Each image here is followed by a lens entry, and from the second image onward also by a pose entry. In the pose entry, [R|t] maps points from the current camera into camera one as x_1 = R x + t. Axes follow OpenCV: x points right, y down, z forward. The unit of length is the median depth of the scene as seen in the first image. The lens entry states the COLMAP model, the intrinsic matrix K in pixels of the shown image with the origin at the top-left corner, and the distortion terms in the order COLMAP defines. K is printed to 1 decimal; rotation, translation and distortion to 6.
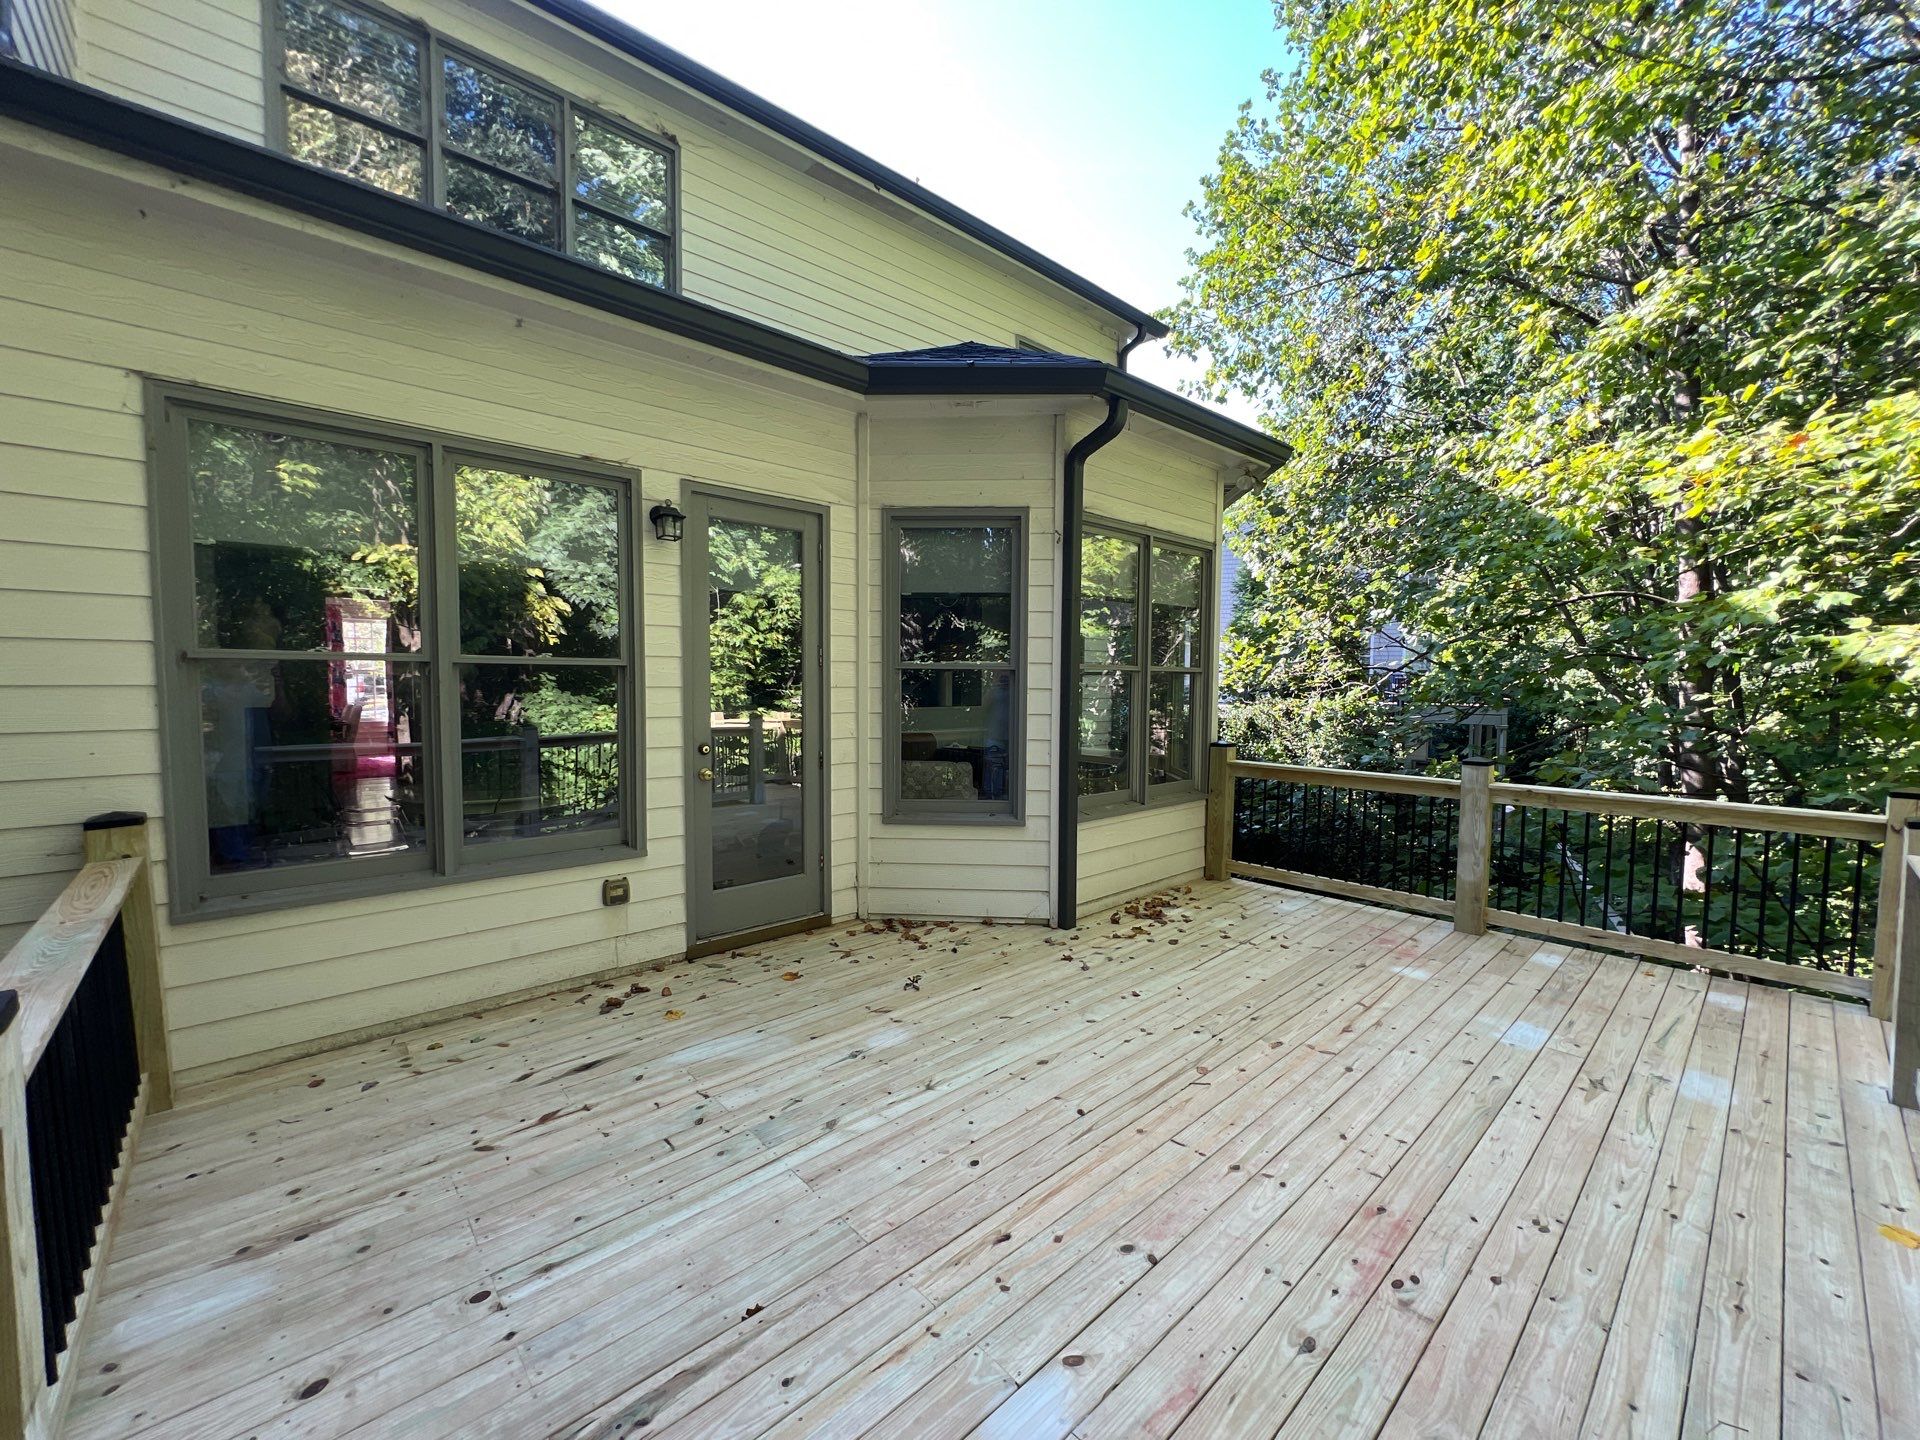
lens RADIAL K [[768.3, 0, 965.8], [0, 768.3, 721.4], [0, 0, 1]] dist [-0.006255, 0.000596]
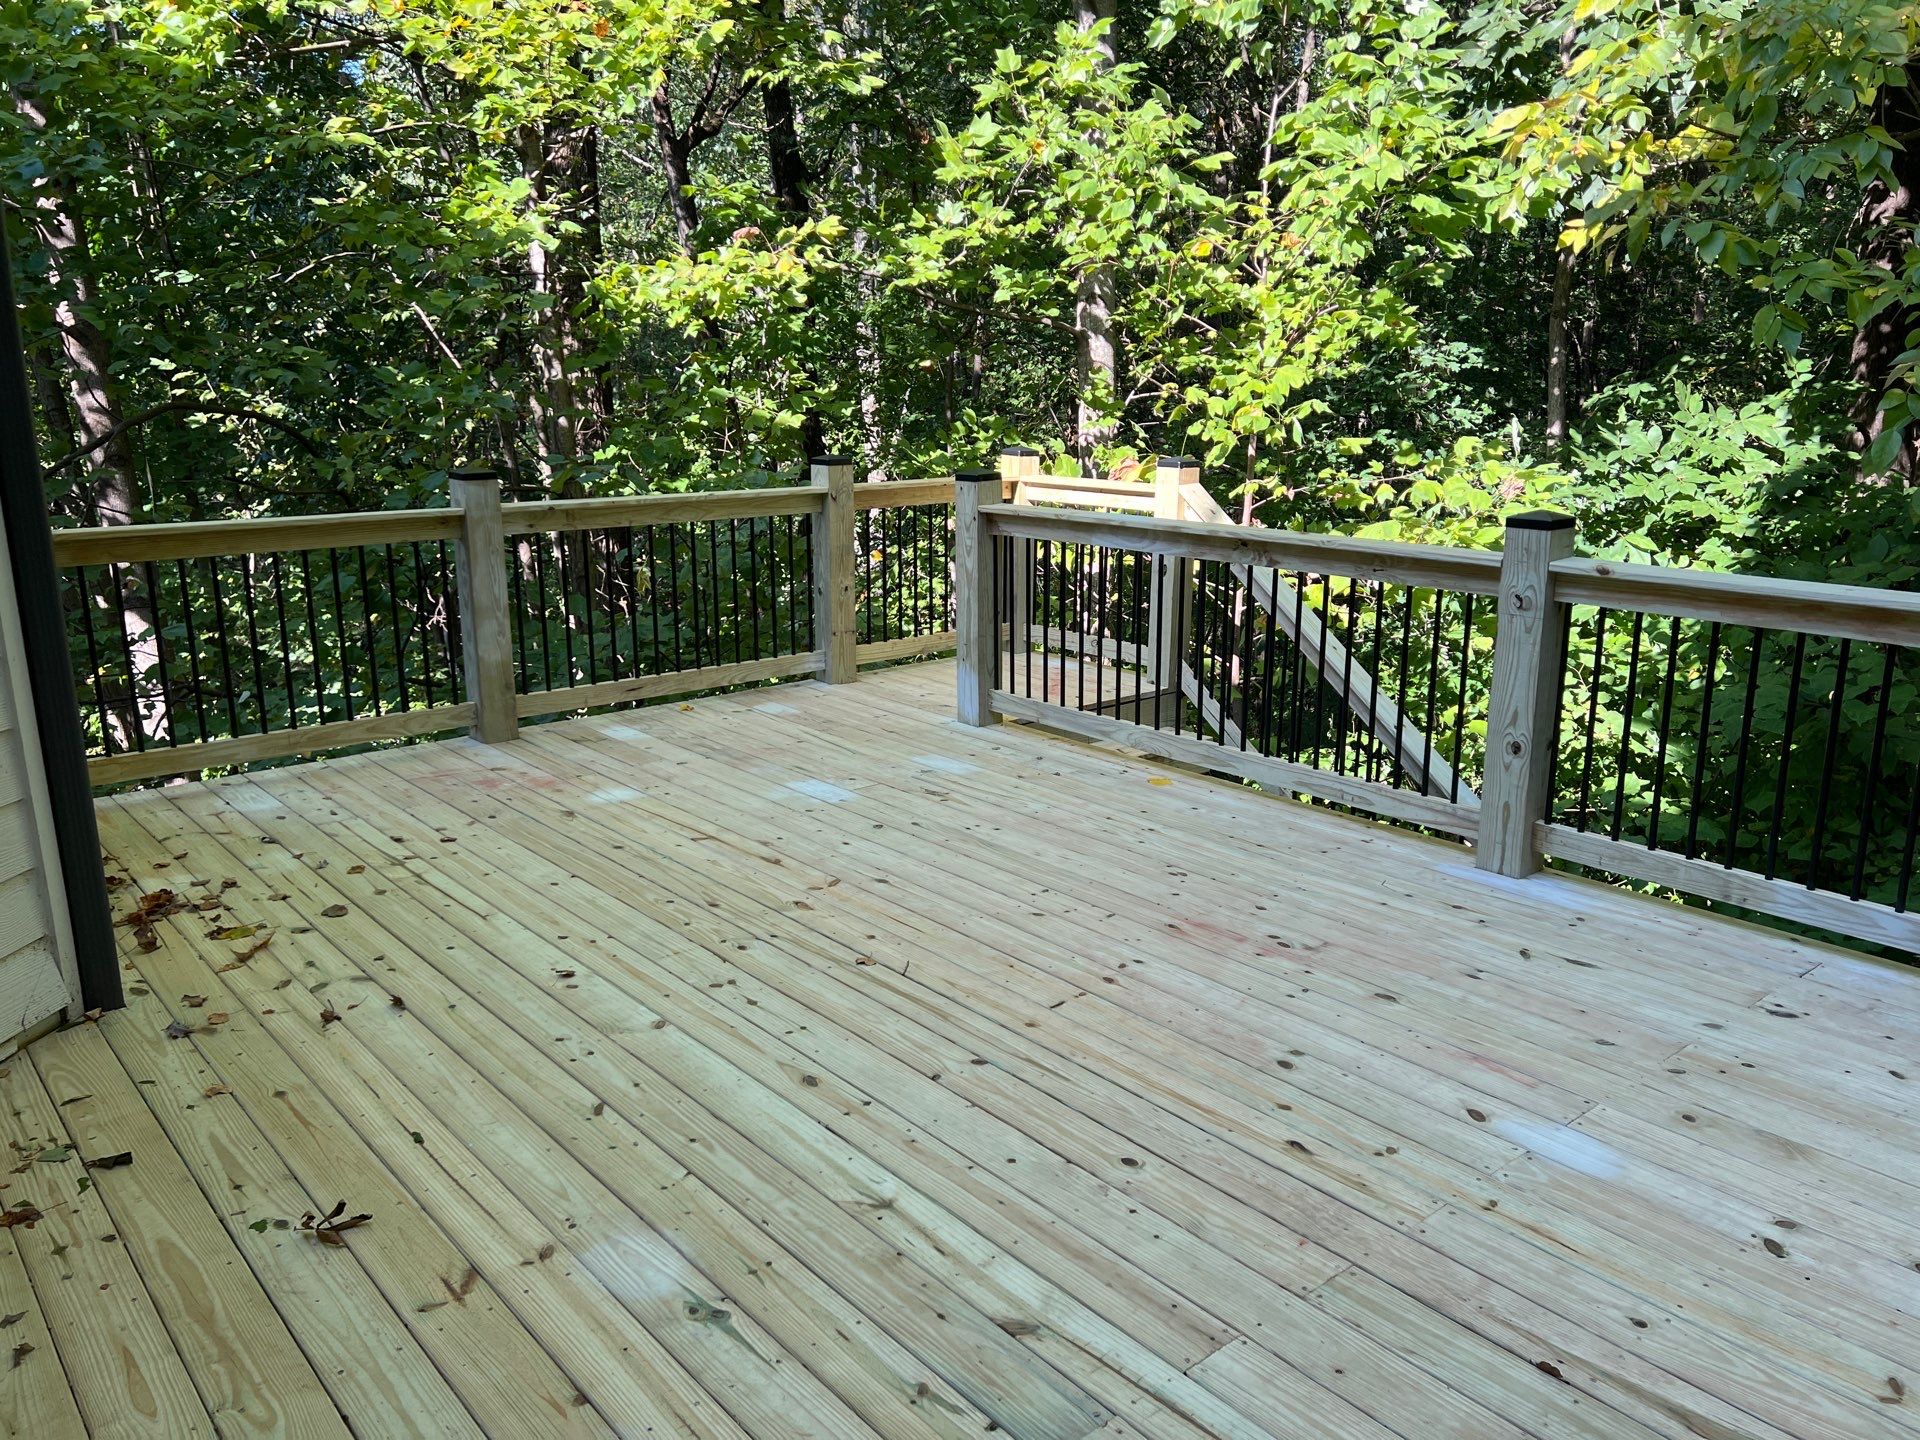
lens RADIAL K [[1437.8, 0, 956.8], [0, 1437.8, 716.3], [0, 0, 1]] dist [0.067003, -0.073665]
pose [[0.042027, -0.239904, 0.969886, -0.538368], [0.054656, 0.969843, 0.237525, -0.015201], [-0.997620, 0.043027, 0.053871, 0.573875]]
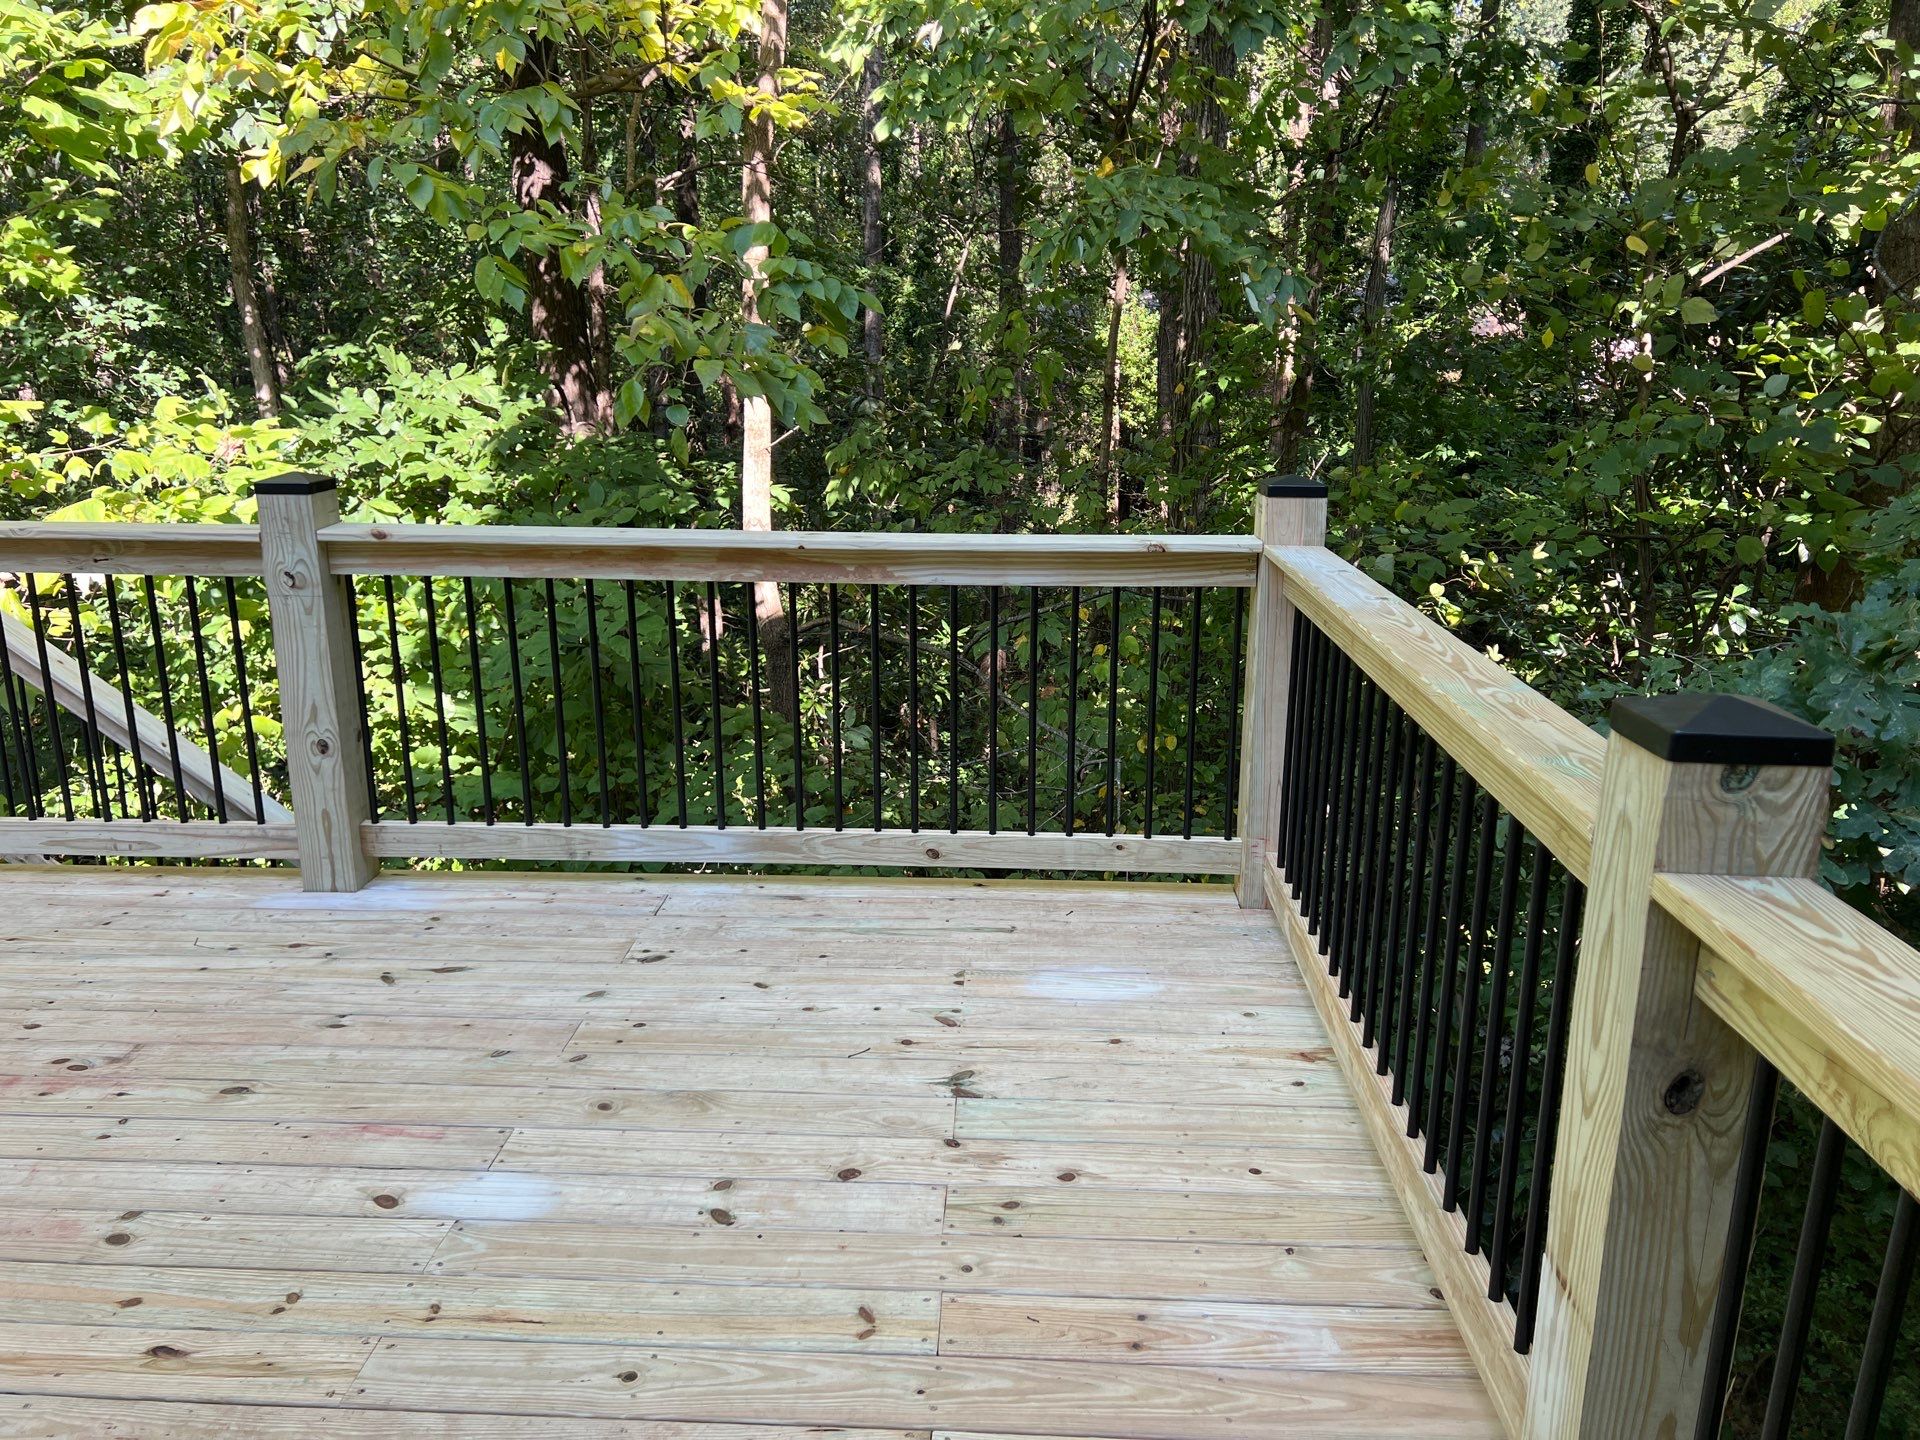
lens RADIAL K [[1437.8, 0, 952.9], [0, 1437.8, 711.4], [0, 0, 1]] dist [0.067003, -0.073665]
pose [[-0.703859, -0.184873, 0.685860, -0.424150], [0.031797, 0.956371, 0.290420, 0.002570], [-0.709627, 0.226223, -0.667272, 0.553744]]
